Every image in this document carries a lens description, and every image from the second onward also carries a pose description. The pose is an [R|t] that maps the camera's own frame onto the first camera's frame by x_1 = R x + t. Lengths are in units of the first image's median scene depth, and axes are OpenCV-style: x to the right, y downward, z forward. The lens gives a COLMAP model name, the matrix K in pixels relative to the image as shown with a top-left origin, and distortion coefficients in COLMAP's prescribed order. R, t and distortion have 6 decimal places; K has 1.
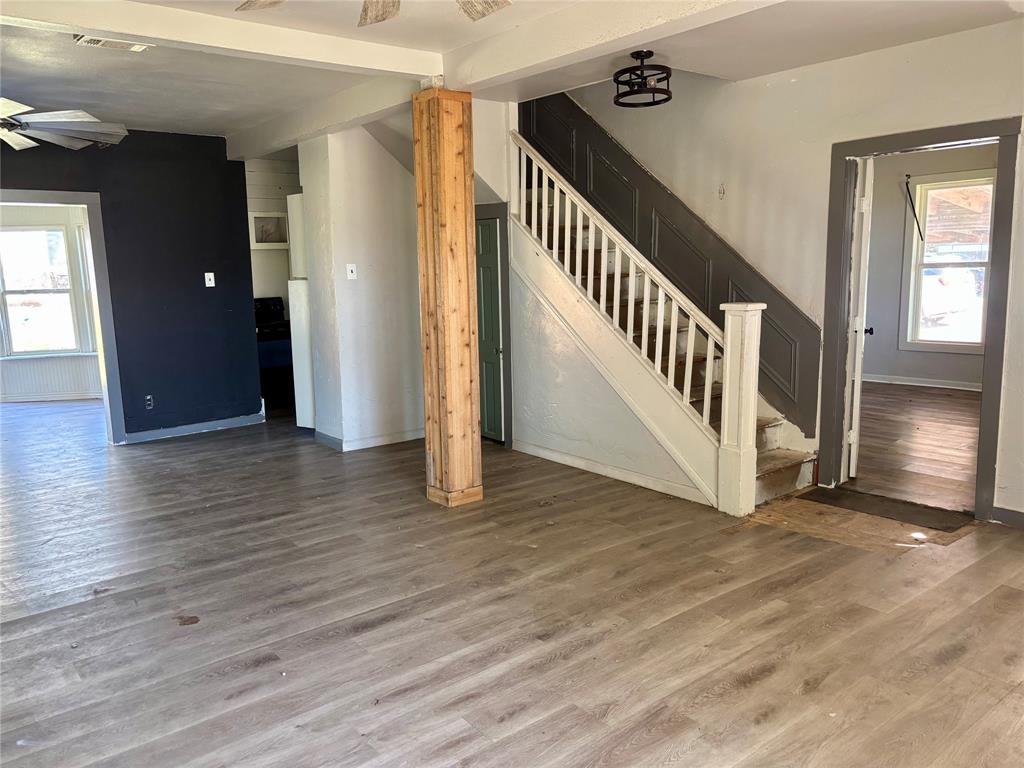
lens RADIAL K [[779.7, 0, 512.1], [0, 779.7, 382.2], [0, 0, 1]] dist [-0.002944, 0.027232]
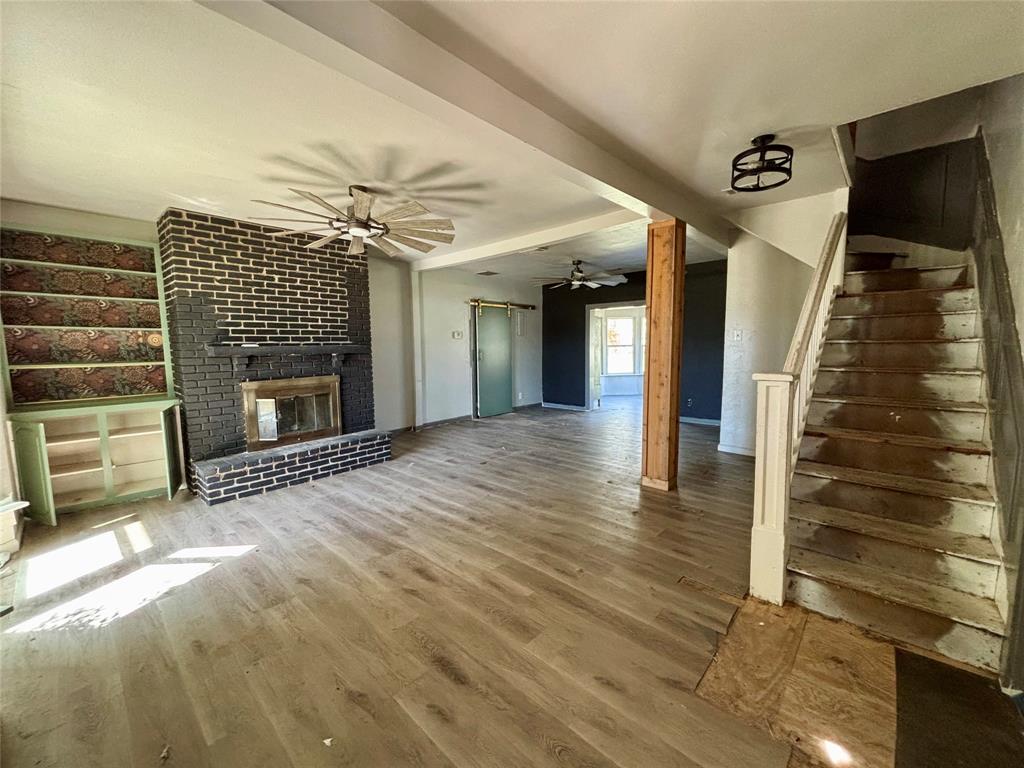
lens RADIAL K [[417.2, 0, 509.6], [0, 417.2, 381.1], [0, 0, 1]] dist [-0.002888, -0.000449]
pose [[0.147739, 0.115719, -0.982233, 1.033163], [-0.142606, 0.985246, 0.094624, -0.130908], [0.978691, 0.126092, 0.162061, 0.857695]]
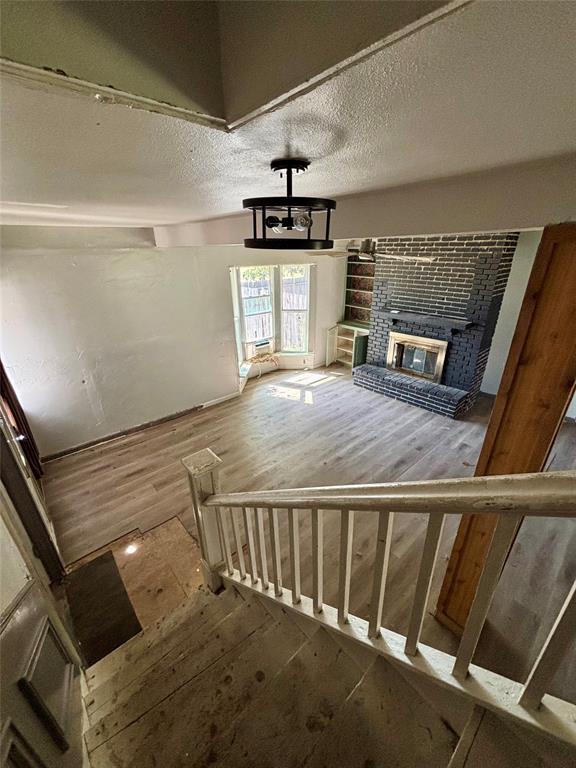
lens RADIAL K [[312.9, 0, 291.5], [0, 312.9, 385.4], [0, 0, 1]] dist [-0.002888, -0.000449]
pose [[-0.998141, 0.051787, -0.032136, 0.250239], [0.026398, 0.842583, 0.537919, -0.581436], [0.054935, 0.536071, -0.842384, 1.844572]]
